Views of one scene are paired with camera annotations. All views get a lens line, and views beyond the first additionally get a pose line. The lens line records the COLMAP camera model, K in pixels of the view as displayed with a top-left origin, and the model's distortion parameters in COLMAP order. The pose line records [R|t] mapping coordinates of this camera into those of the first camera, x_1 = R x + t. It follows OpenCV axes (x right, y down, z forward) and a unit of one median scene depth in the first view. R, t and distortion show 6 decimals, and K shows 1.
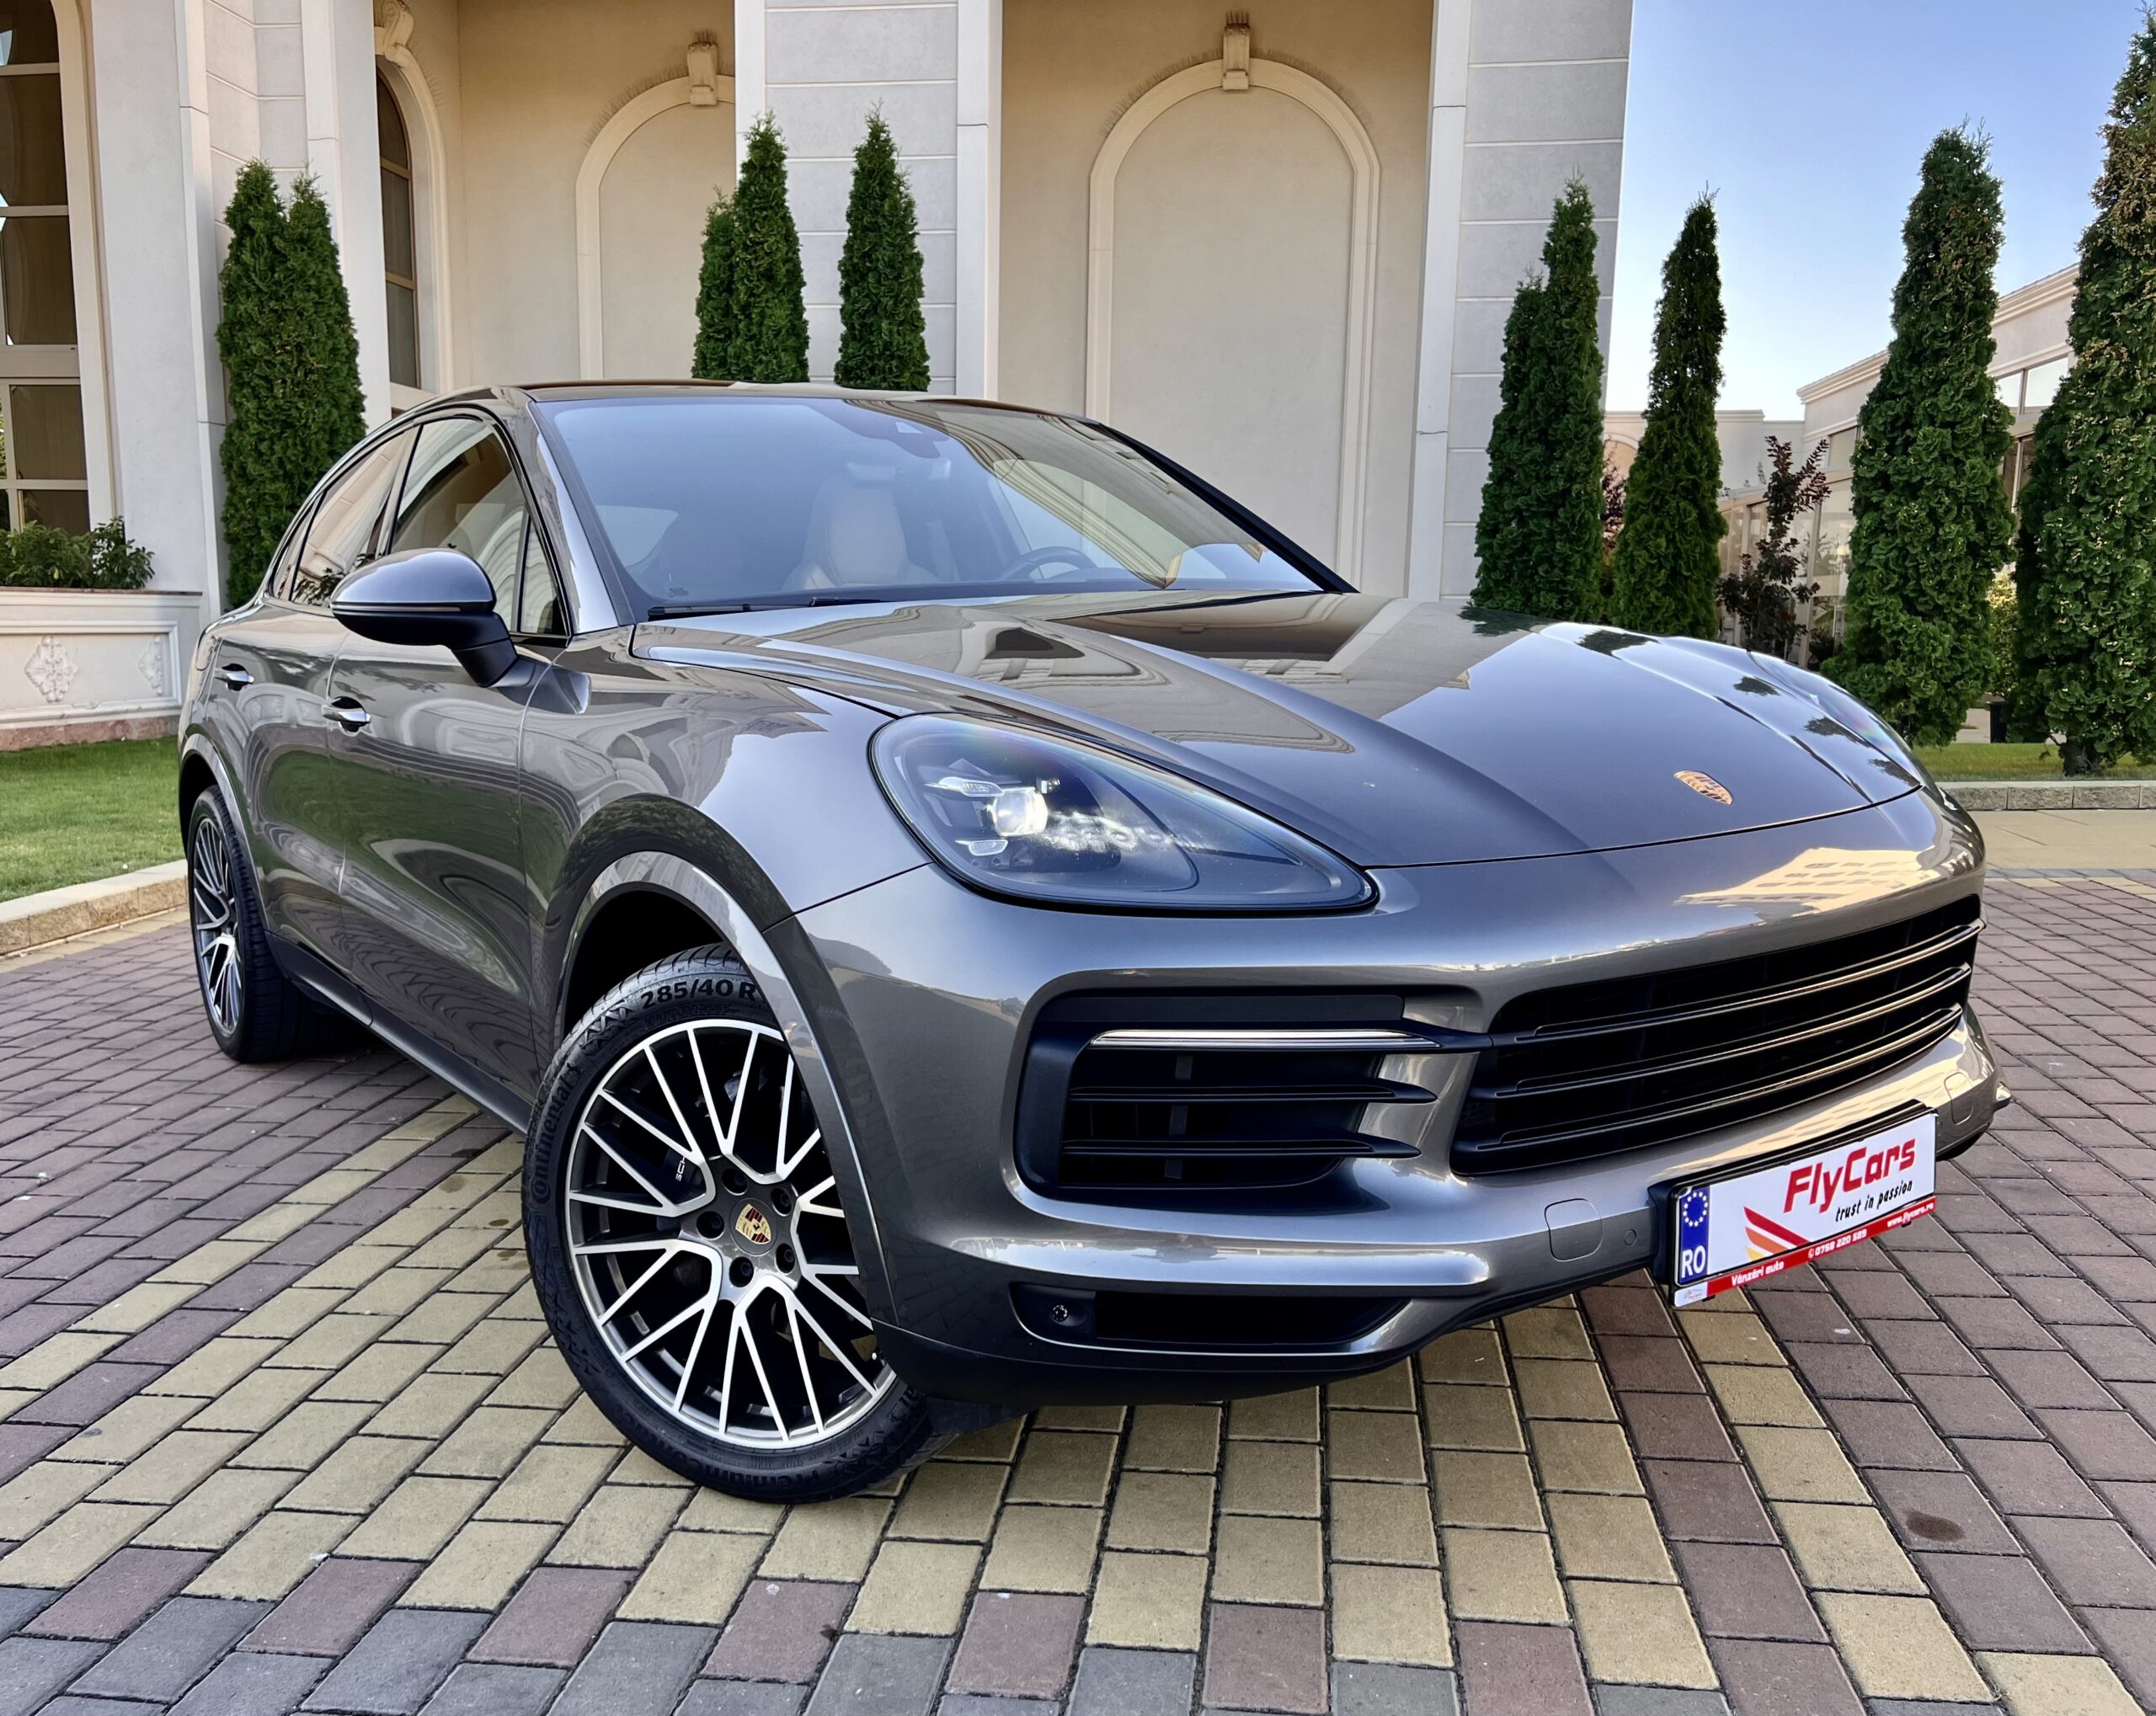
lens RADIAL K [[1812.0, 0, 1032.5], [0, 1812.0, 895.8], [0, 0, 1]] dist [0.026060, -0.012984]
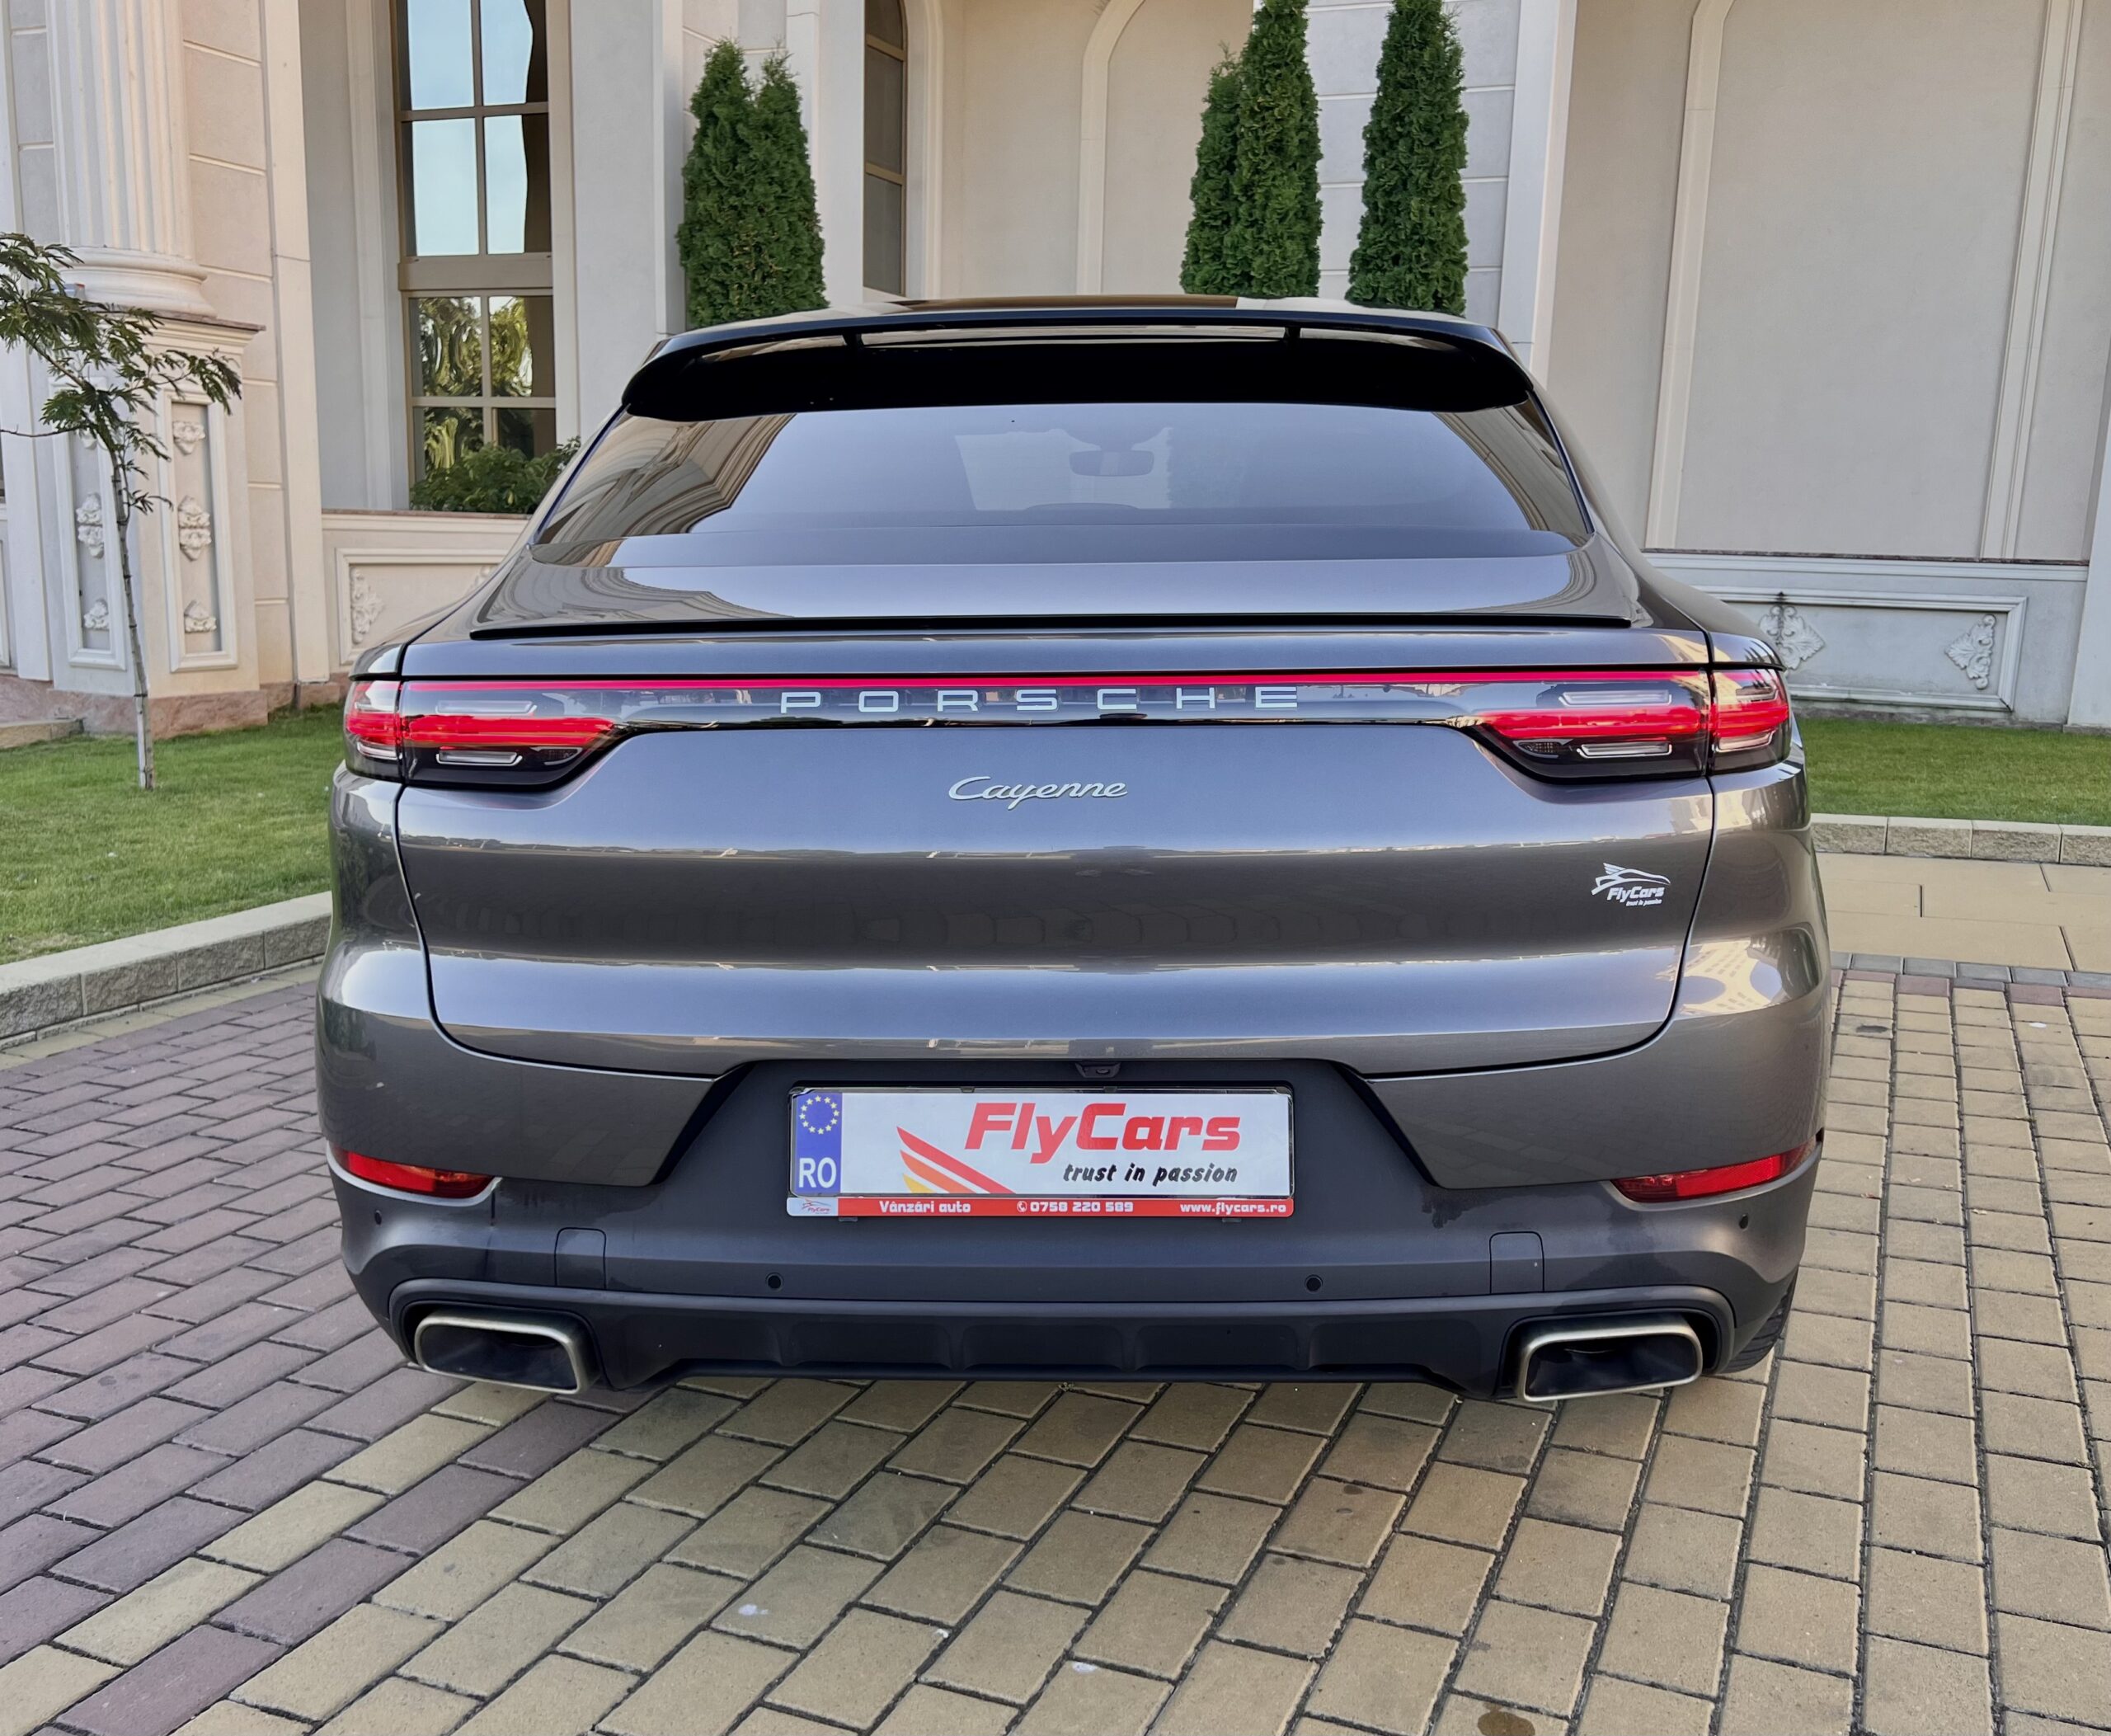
lens RADIAL K [[1927.1, 0, 1085.2], [0, 1927.1, 899.7], [0, 0, 1]] dist [0.018916, -0.007496]
pose [[0.967583, 0.063471, -0.244449, 0.007508], [-0.056150, 0.997744, 0.036808, -0.025285], [0.246234, -0.021889, 0.968963, 0.113361]]
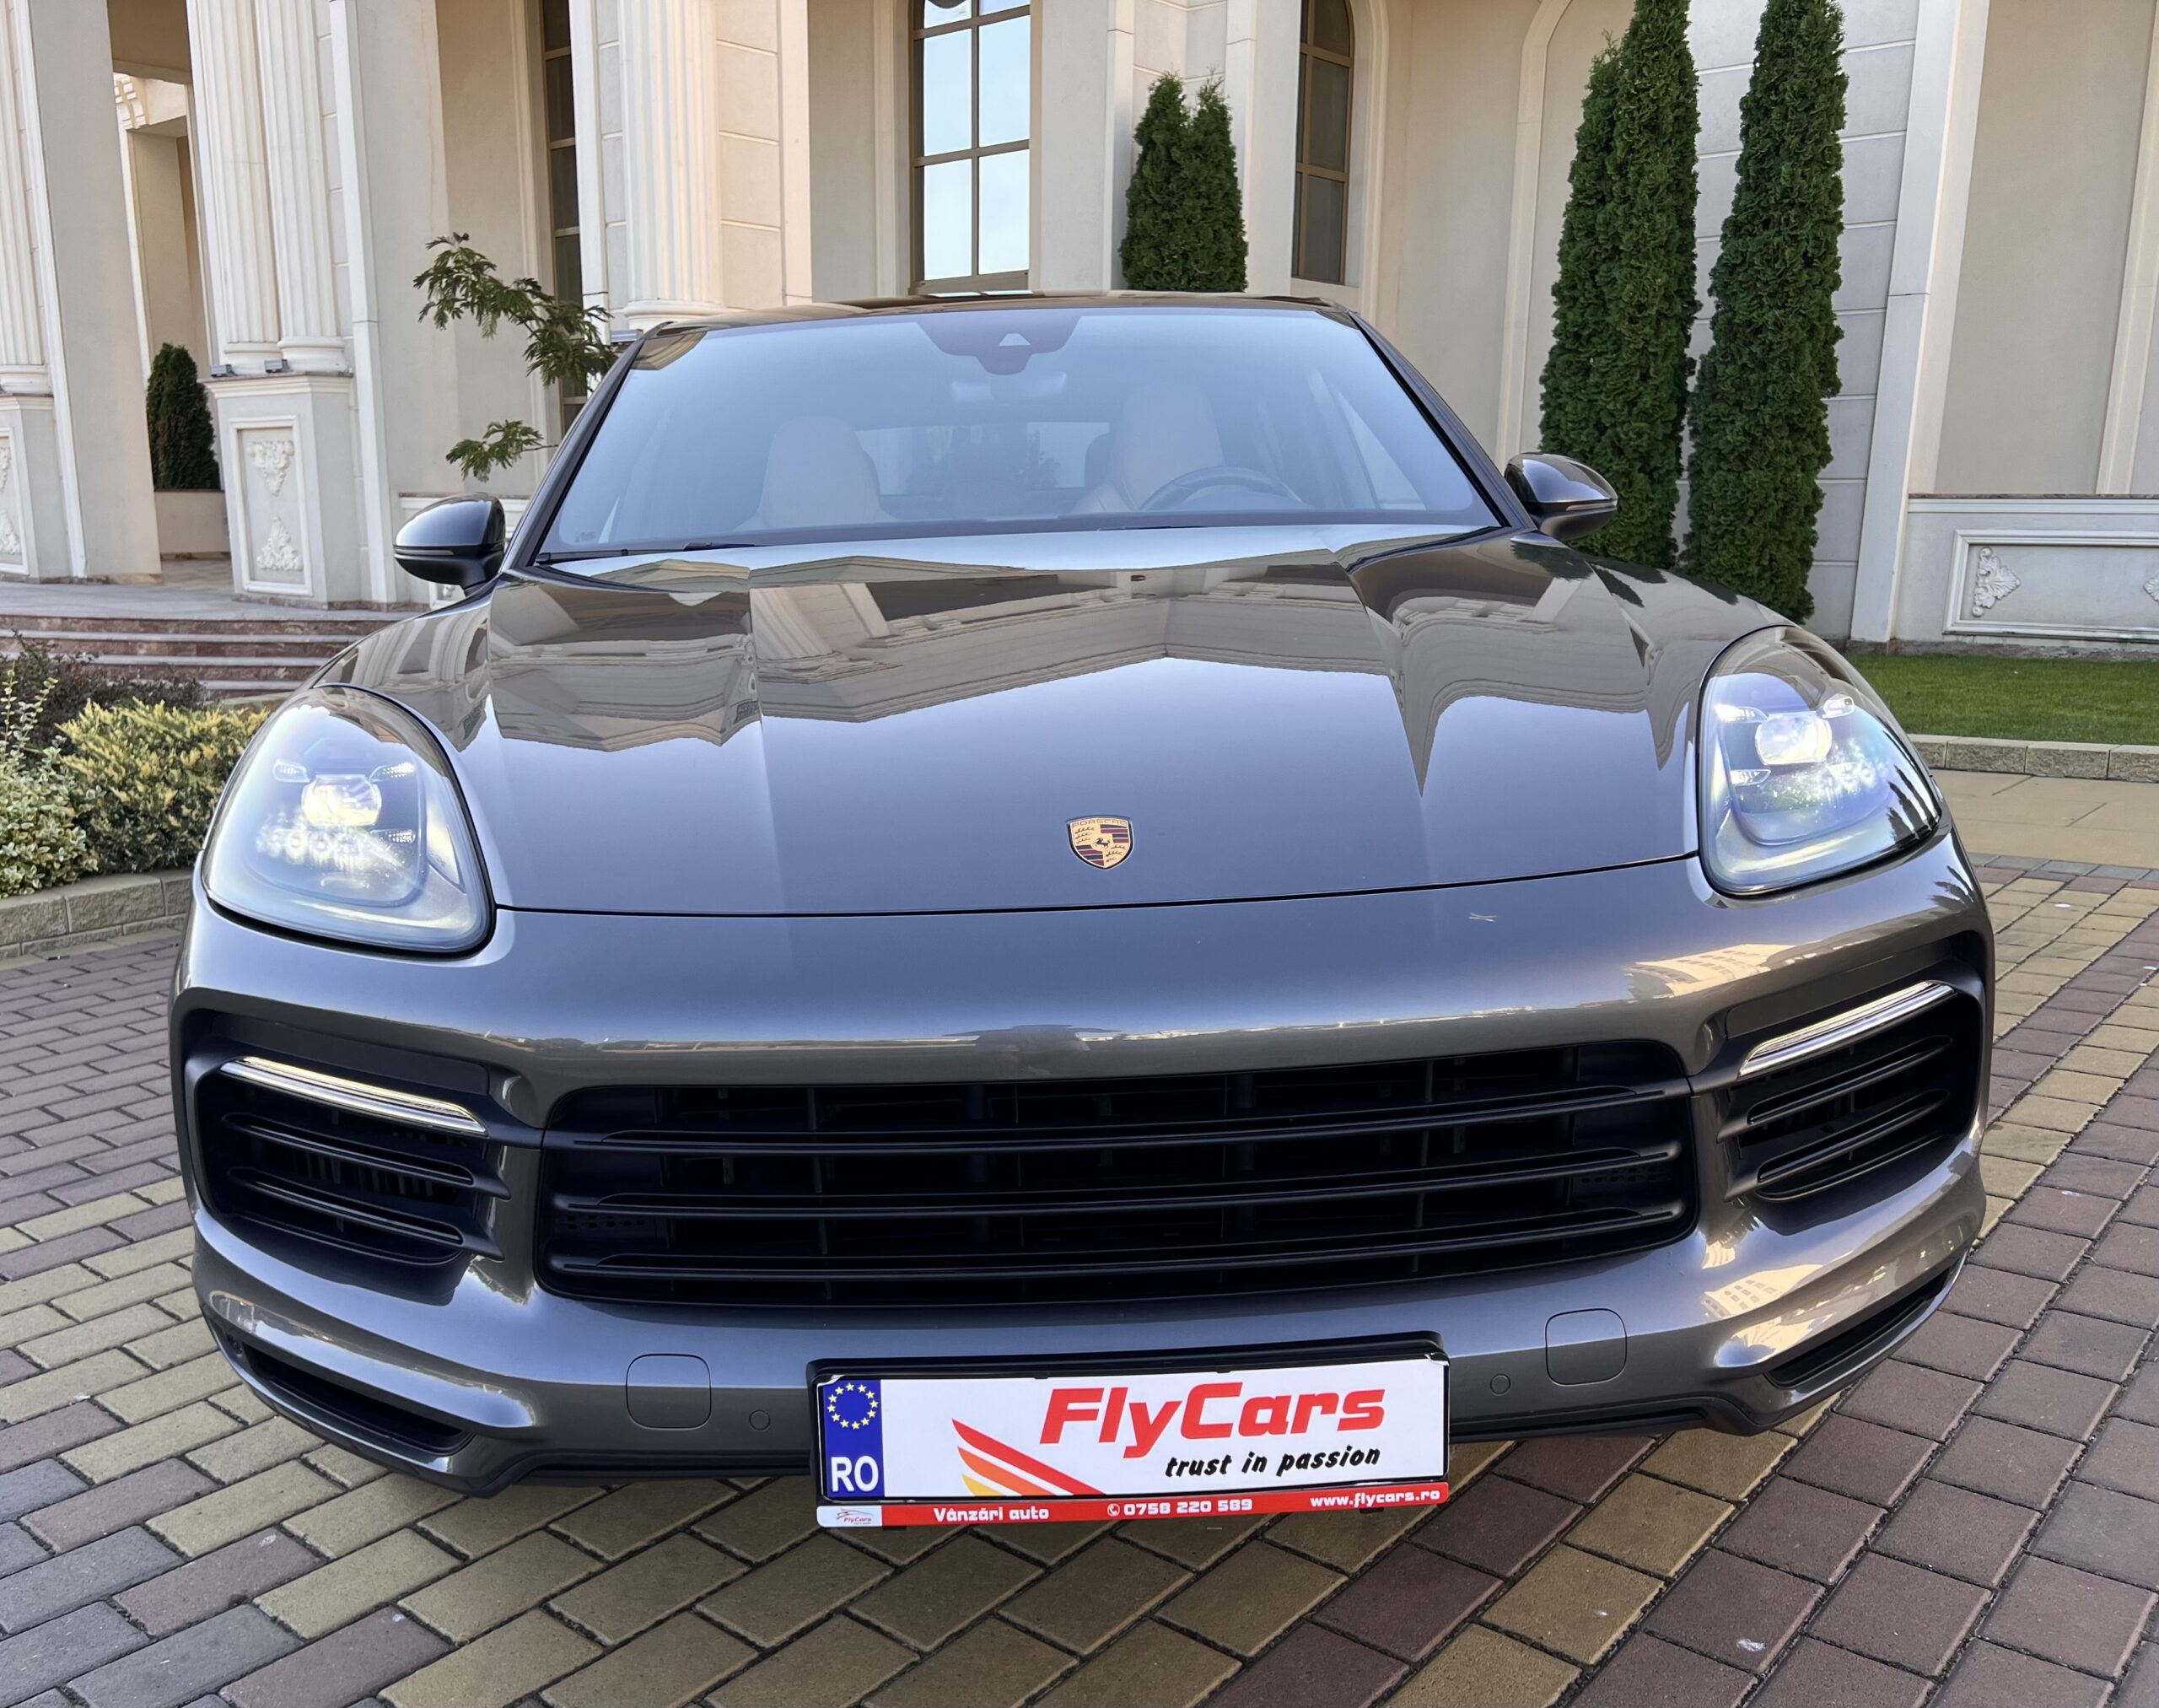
lens RADIAL K [[1851.5, 0, 978.6], [0, 1851.5, 910.8], [0, 0, 1]] dist [0.012964, 0.003746]
pose [[0.831832, 0.109417, -0.544135, 0.115560], [-0.076130, 0.993603, 0.083415, -0.011852], [0.549781, -0.027962, 0.834840, 0.052290]]
